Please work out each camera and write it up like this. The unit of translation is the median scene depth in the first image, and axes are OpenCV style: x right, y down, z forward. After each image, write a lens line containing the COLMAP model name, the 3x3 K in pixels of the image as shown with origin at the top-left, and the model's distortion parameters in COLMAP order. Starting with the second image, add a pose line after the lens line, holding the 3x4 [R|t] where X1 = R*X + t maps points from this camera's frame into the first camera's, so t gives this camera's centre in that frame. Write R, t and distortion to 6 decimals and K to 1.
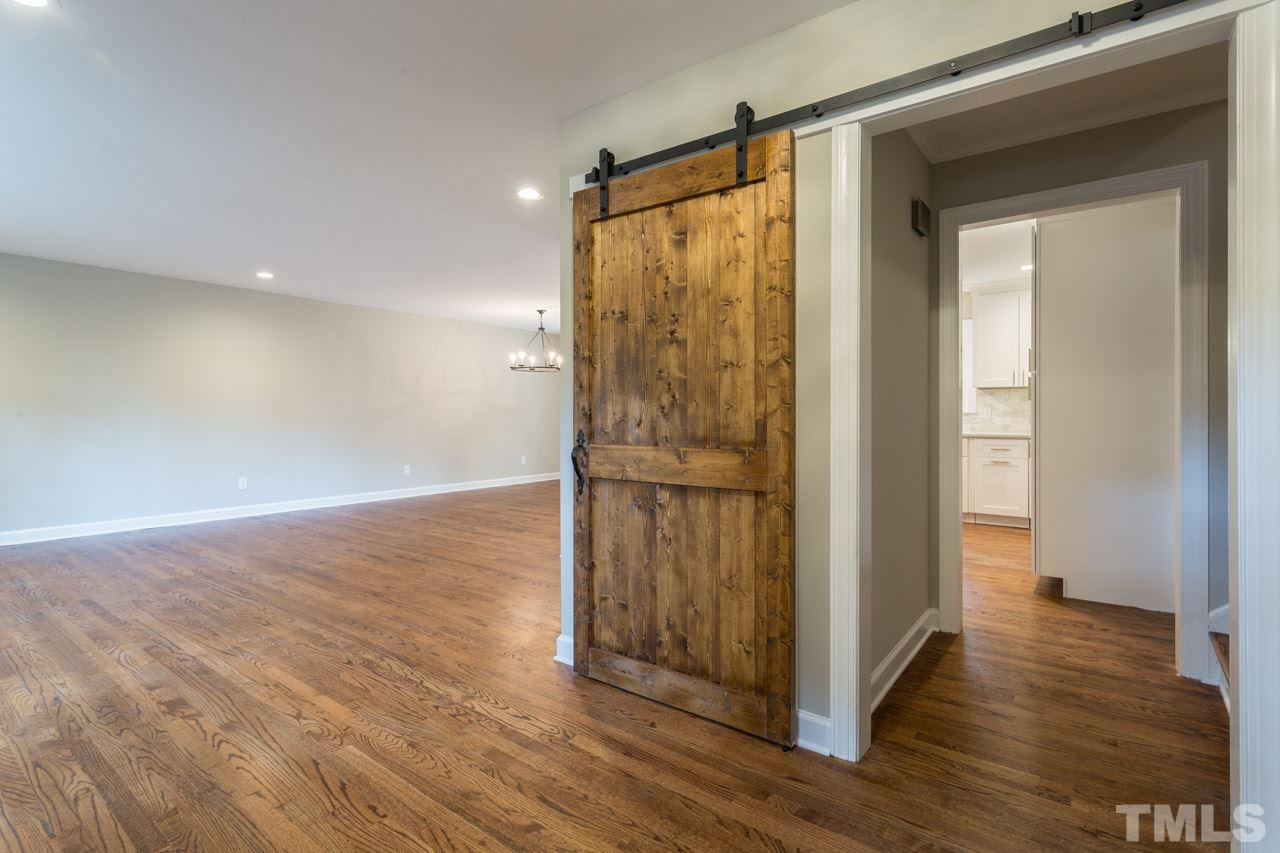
lens RADIAL K [[605.9, 0, 638.7], [0, 605.9, 415.0], [0, 0, 1]] dist [0.000370, -0.000012]
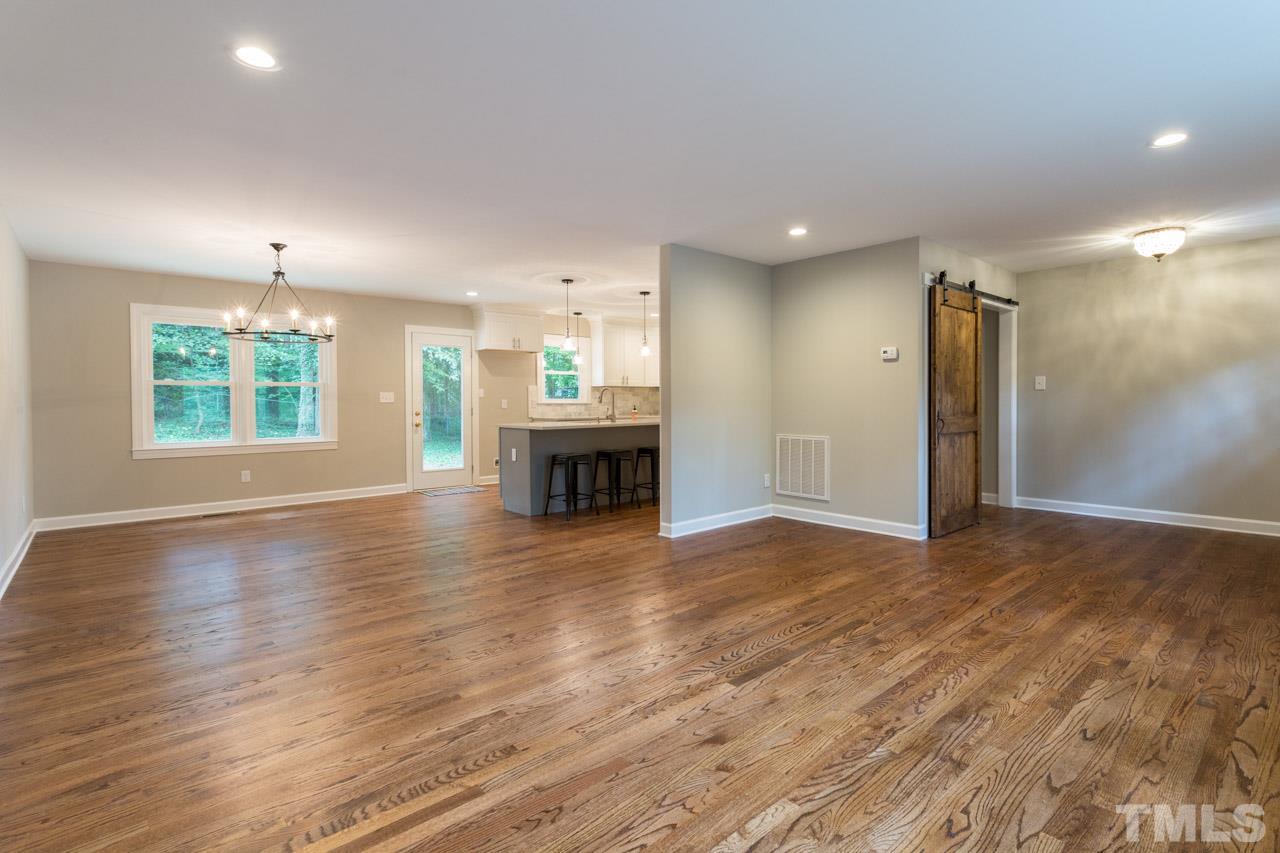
lens RADIAL K [[609.2, 0, 637.2], [0, 609.2, 414.4], [0, 0, 1]] dist [0.003403, 0.000481]
pose [[0.201763, -0.020906, 0.979211, -0.862618], [0.009297, 0.999768, 0.019429, -0.004243], [-0.979390, 0.005184, 0.201911, 0.610095]]
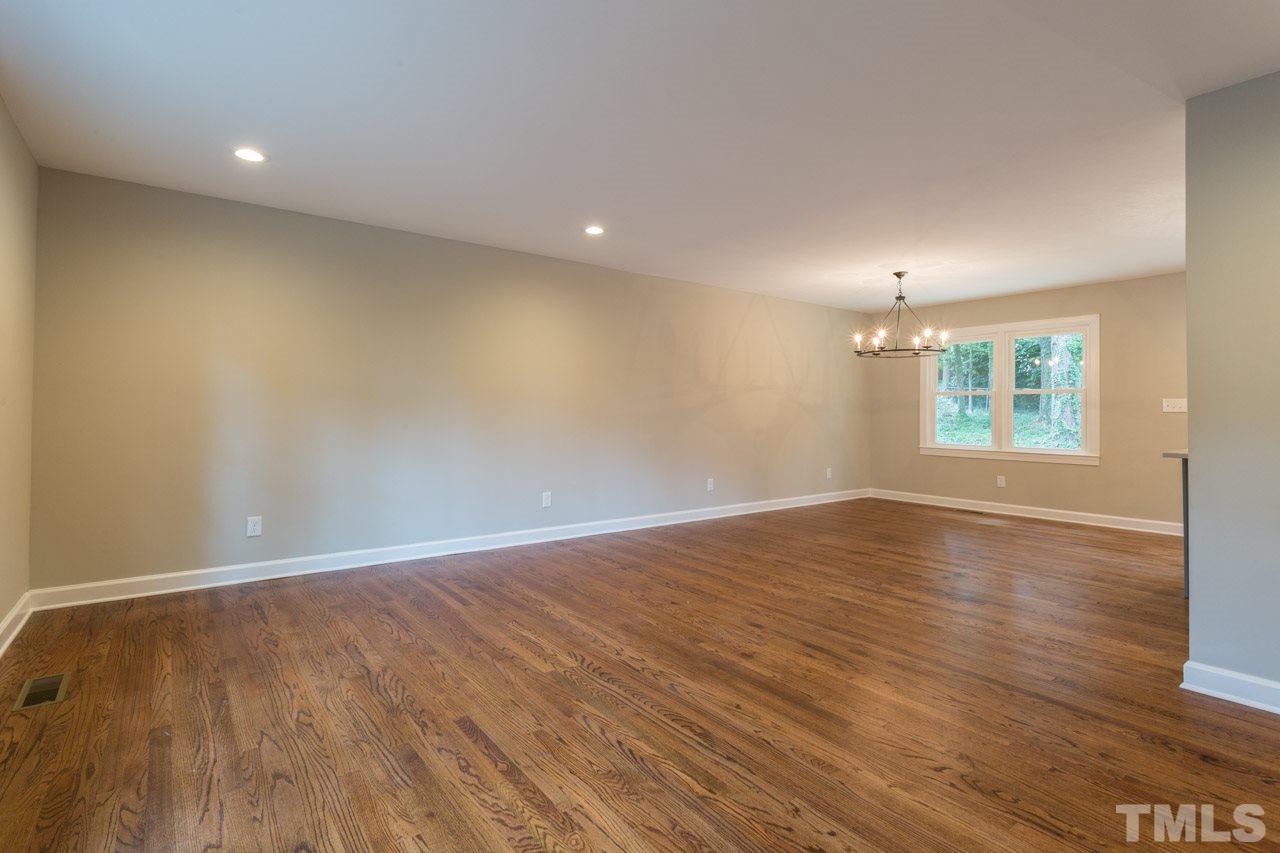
lens RADIAL K [[611.3, 0, 631.4], [0, 611.3, 401.1], [0, 0, 1]] dist [0.002347, -0.000181]
pose [[0.961112, 0.002125, -0.276152, -0.323827], [-0.007246, 0.999820, -0.017526, -0.003862], [0.276065, 0.018846, 0.960954, 0.249885]]
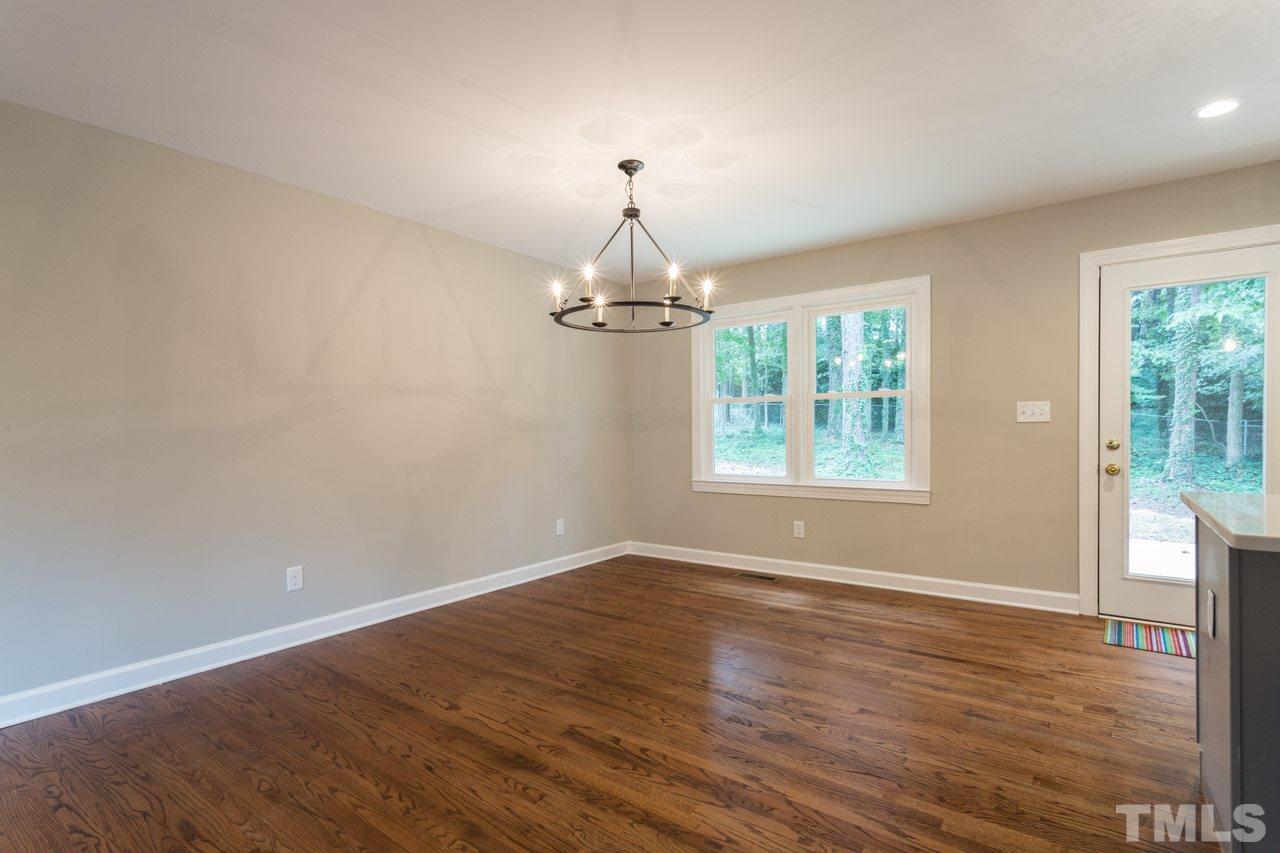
lens RADIAL K [[609.2, 0, 630.3], [0, 609.2, 439.4], [0, 0, 1]] dist [0.001586, -0.000208]
pose [[0.999920, -0.012129, 0.003617, -0.198451], [0.012084, 0.999851, 0.012364, -0.004168], [-0.003766, -0.012319, 0.999917, 0.741032]]
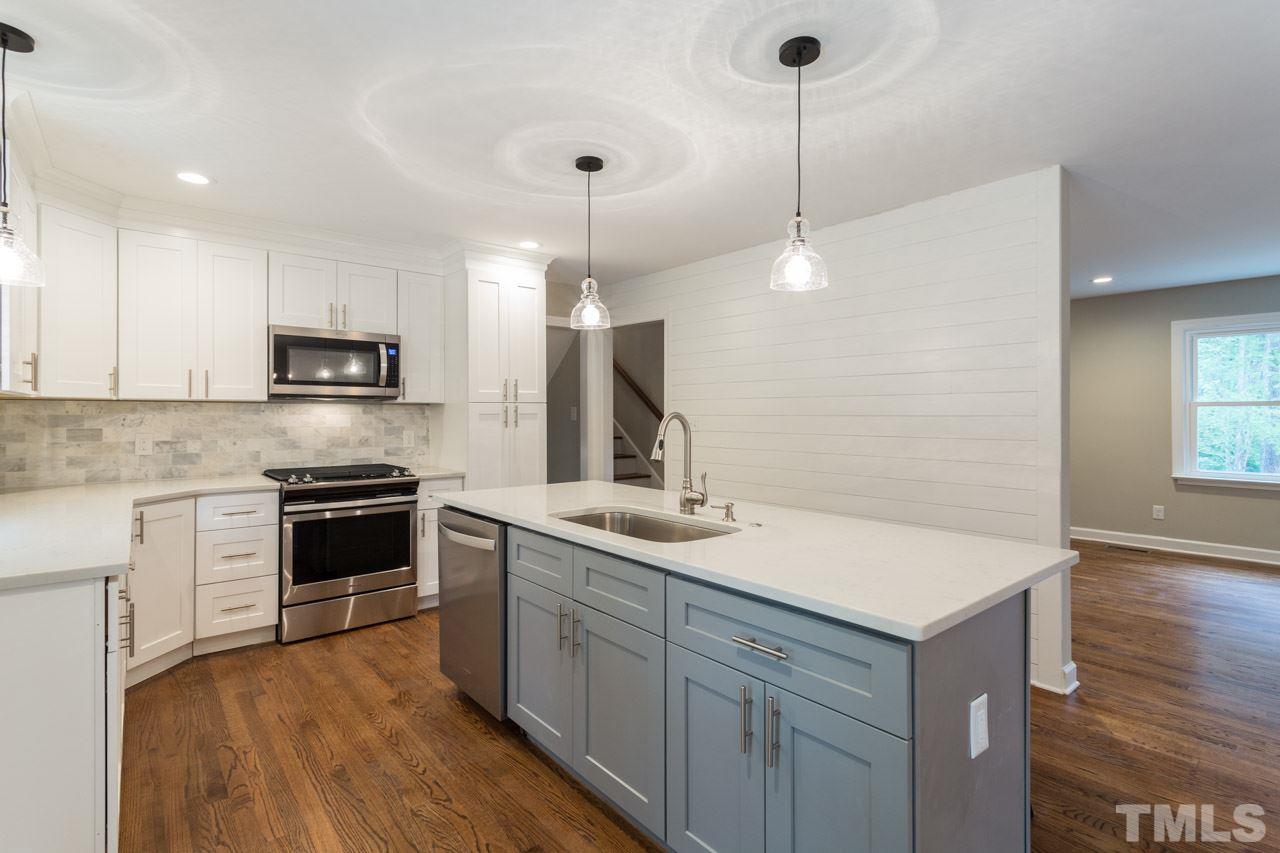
lens RADIAL K [[610.7, 0, 638.9], [0, 610.7, 422.8], [0, 0, 1]] dist [0.000793, -0.000389]
pose [[-0.974418, -0.000549, 0.224744, 0.121061], [0.003140, 0.999866, 0.016055, -0.030796], [-0.224723, 0.016350, -0.974285, 1.235163]]
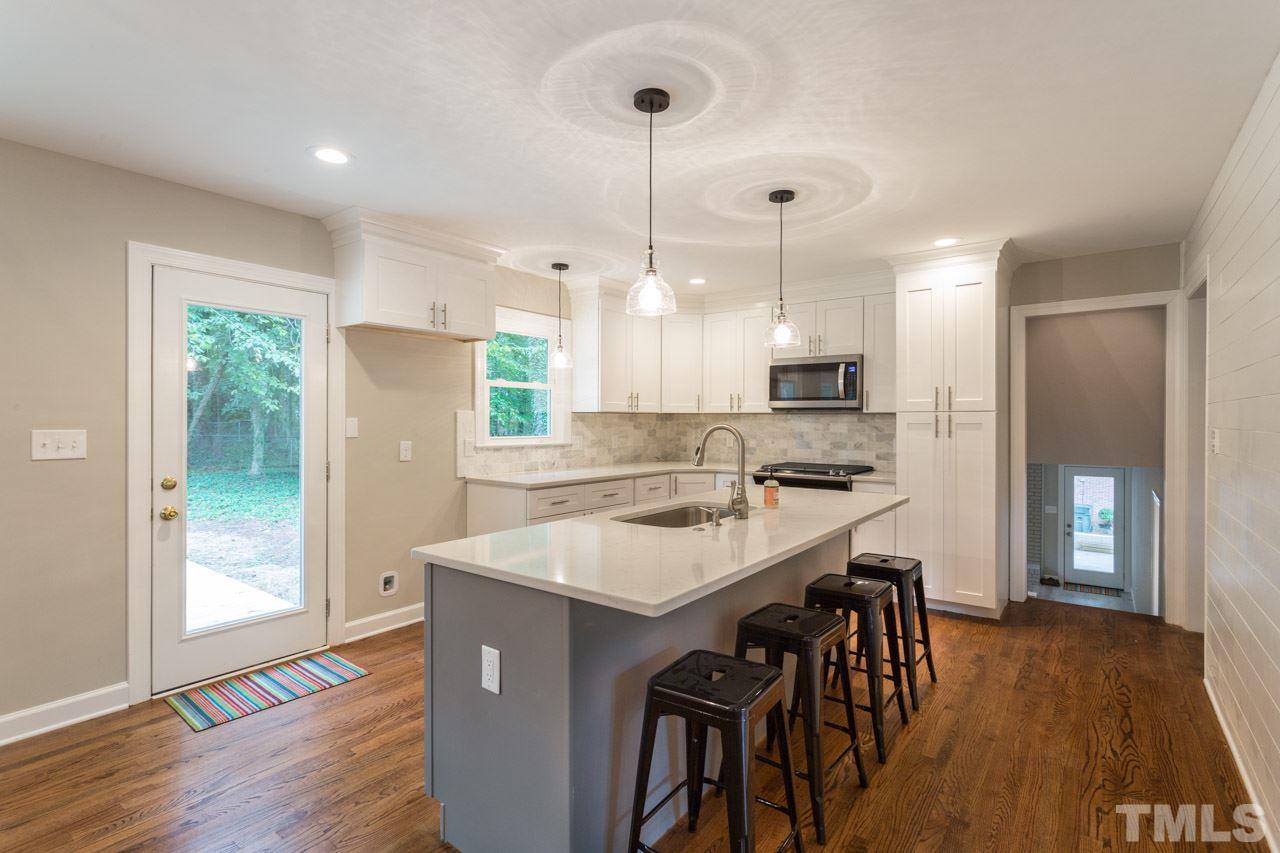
lens RADIAL K [[610.7, 0, 638.9], [0, 610.7, 422.8], [0, 0, 1]] dist [0.000793, -0.000389]
pose [[-0.004848, -0.005050, 0.999975, -0.219822], [0.000754, 0.999987, 0.005054, -0.034290], [-0.999988, 0.000778, -0.004844, 0.936007]]
